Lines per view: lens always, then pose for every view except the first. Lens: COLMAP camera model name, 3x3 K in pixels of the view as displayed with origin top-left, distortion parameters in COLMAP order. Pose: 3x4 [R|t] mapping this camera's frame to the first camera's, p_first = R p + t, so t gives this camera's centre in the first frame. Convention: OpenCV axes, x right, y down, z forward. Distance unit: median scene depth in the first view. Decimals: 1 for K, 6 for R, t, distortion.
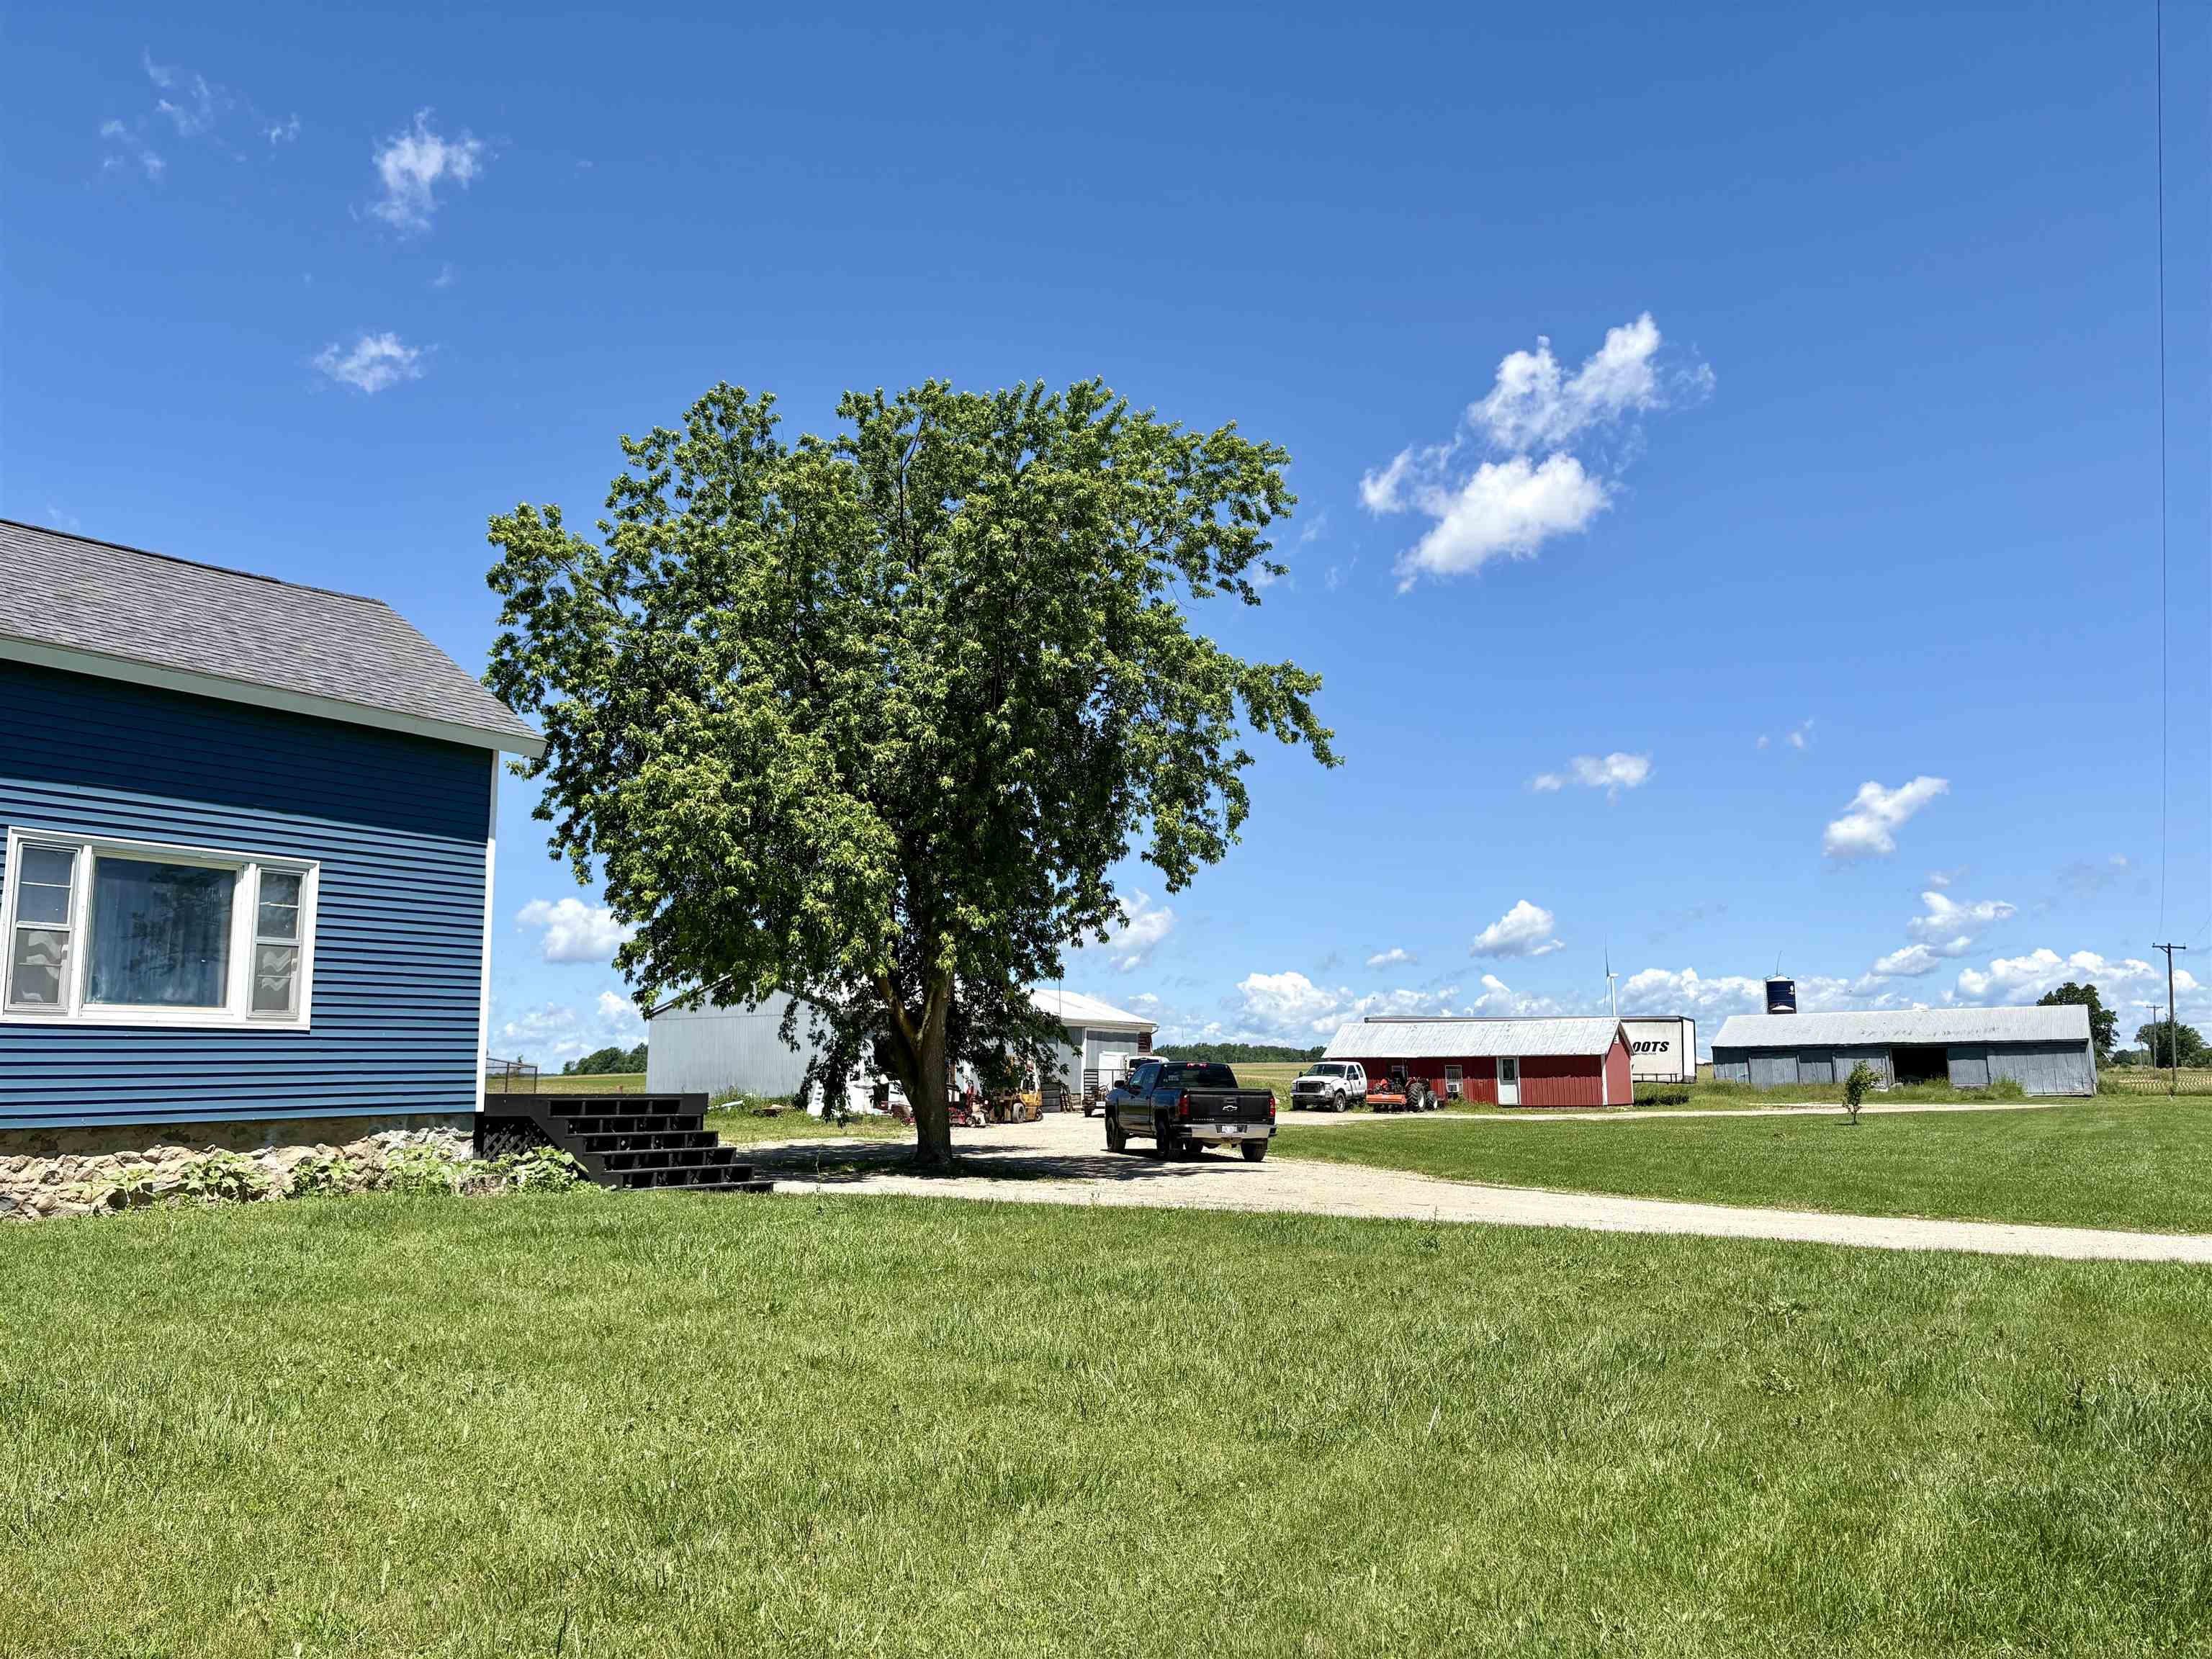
lens RADIAL K [[1666.1, 0, 1134.9], [0, 1666.1, 828.7], [0, 0, 1]] dist [0.062314, -0.050067]
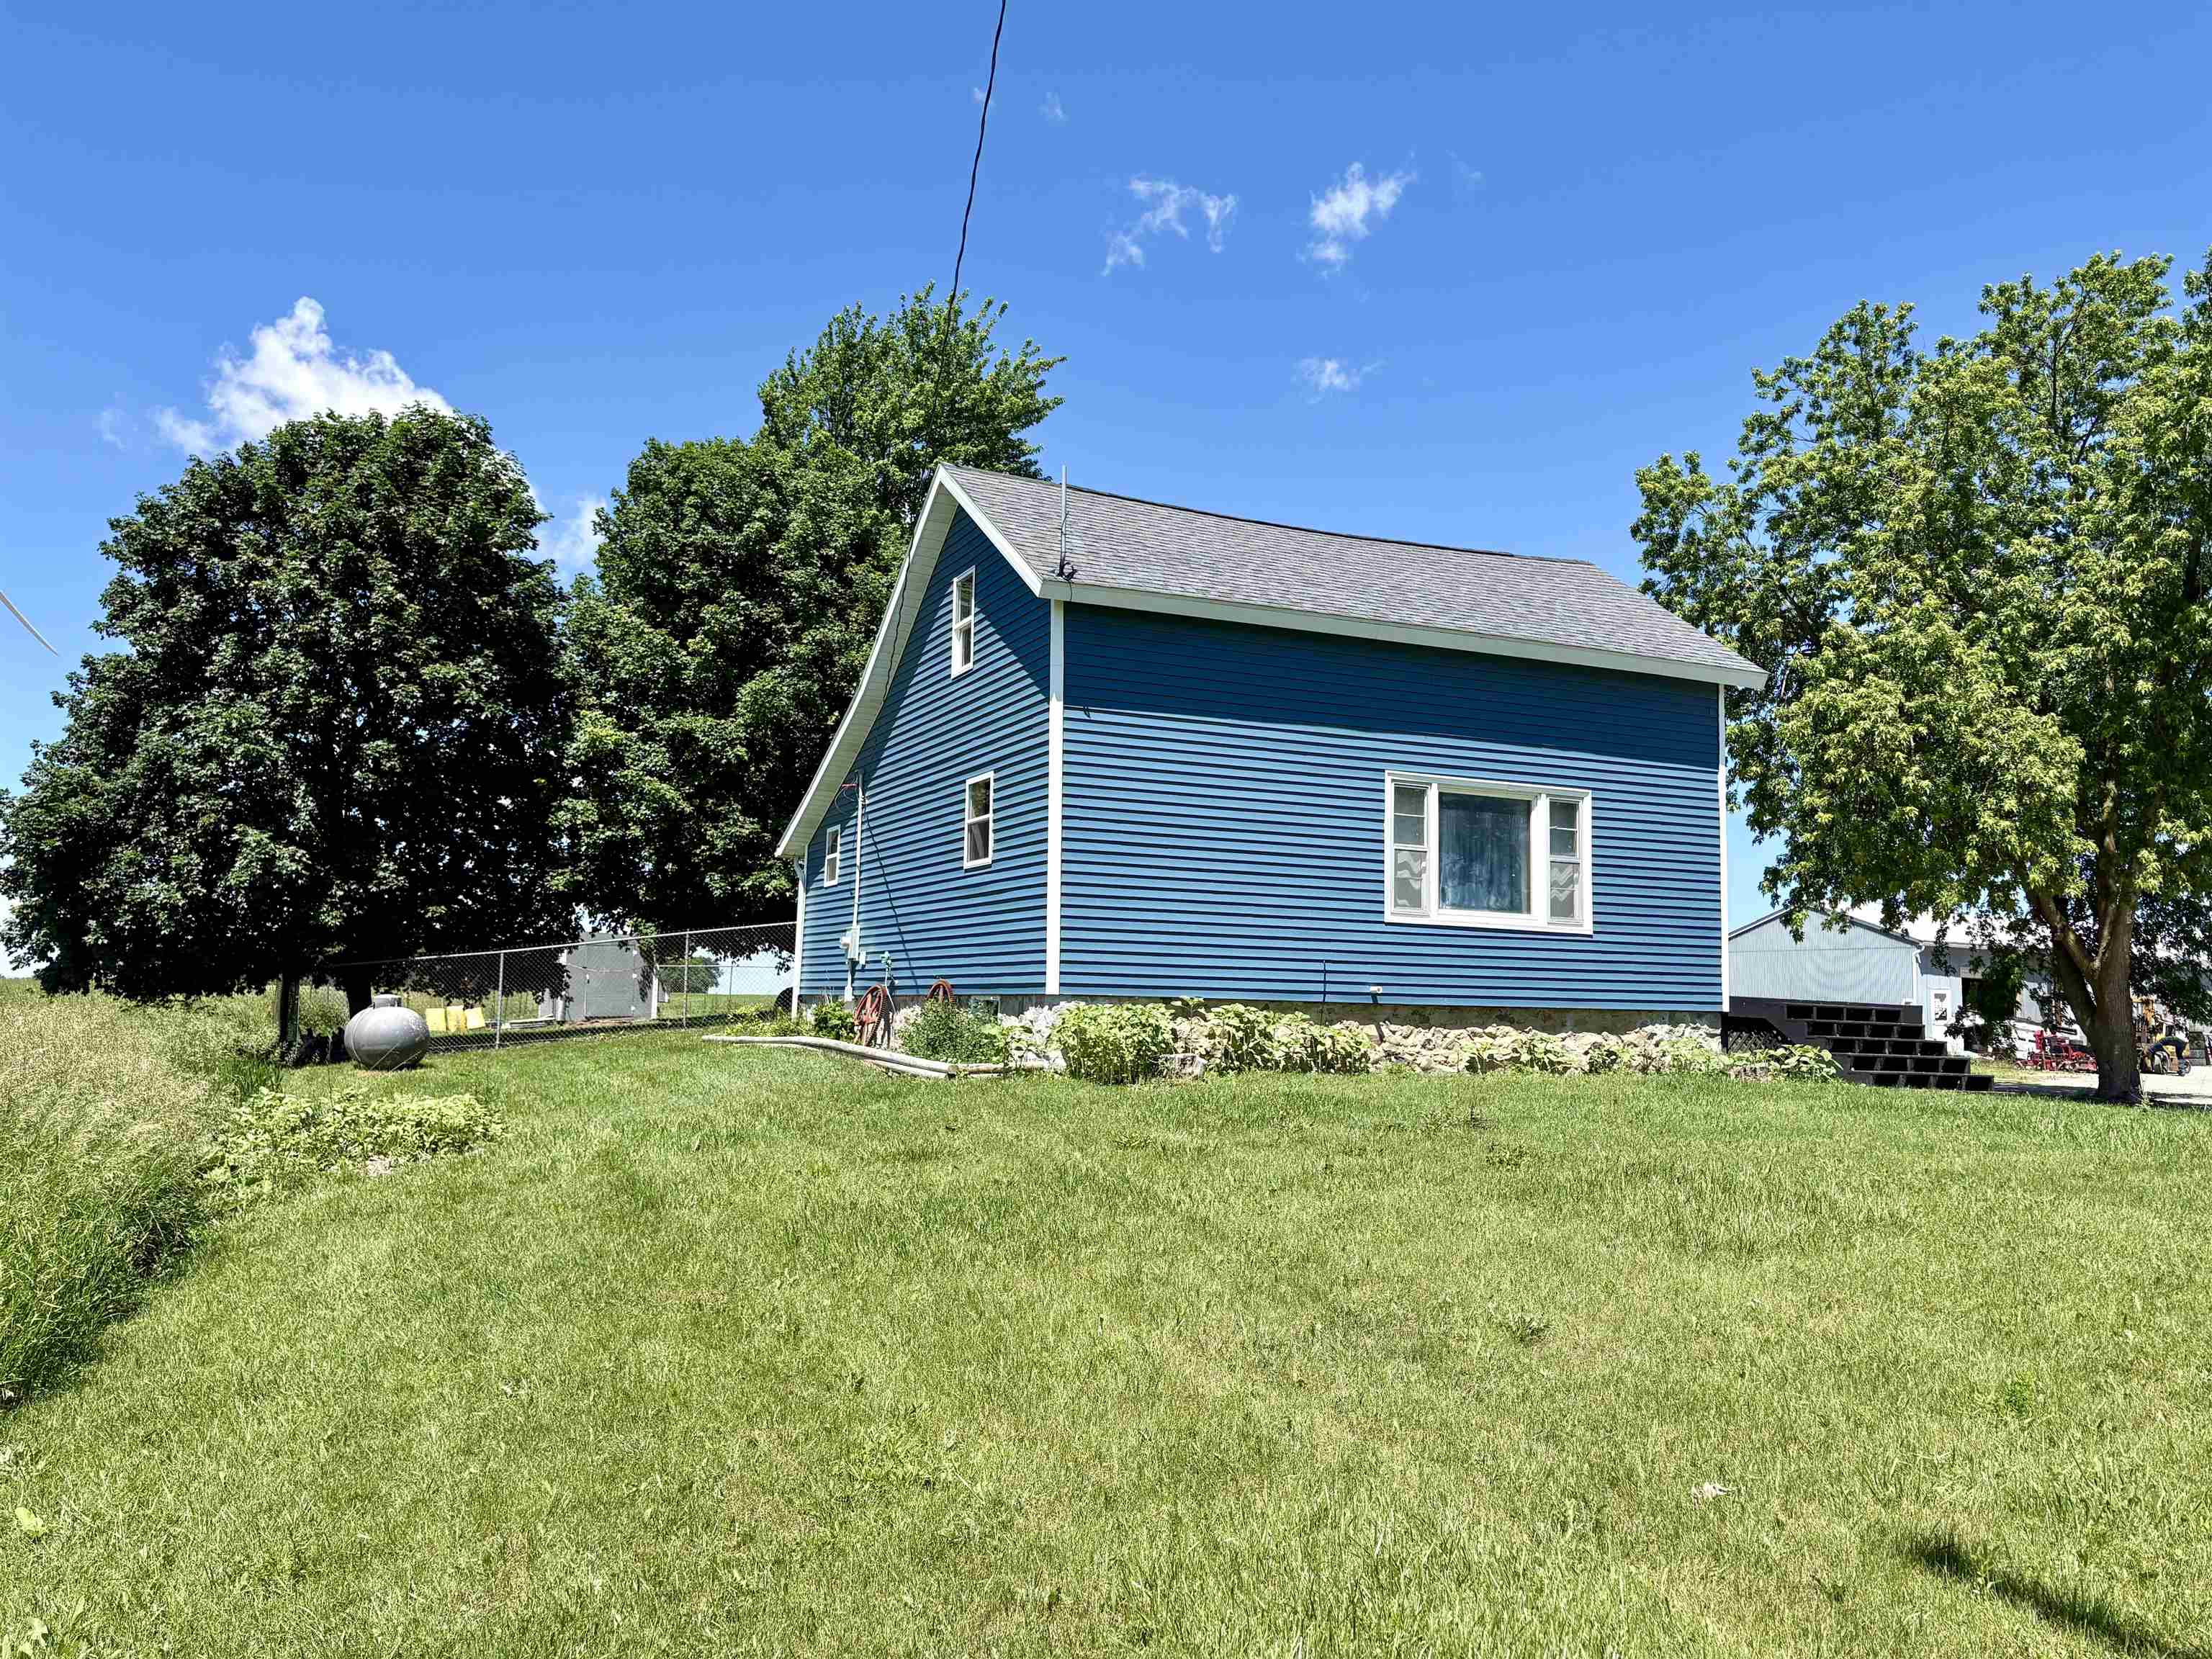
lens RADIAL K [[1695.0, 0, 1106.0], [0, 1695.0, 829.5], [0, 0, 1]] dist [0.104009, -0.174234]
pose [[0.840979, -0.028352, -0.540325, -0.078218], [0.047497, 0.998639, 0.021524, 0.002955], [0.538979, -0.043765, 0.841181, -0.107015]]
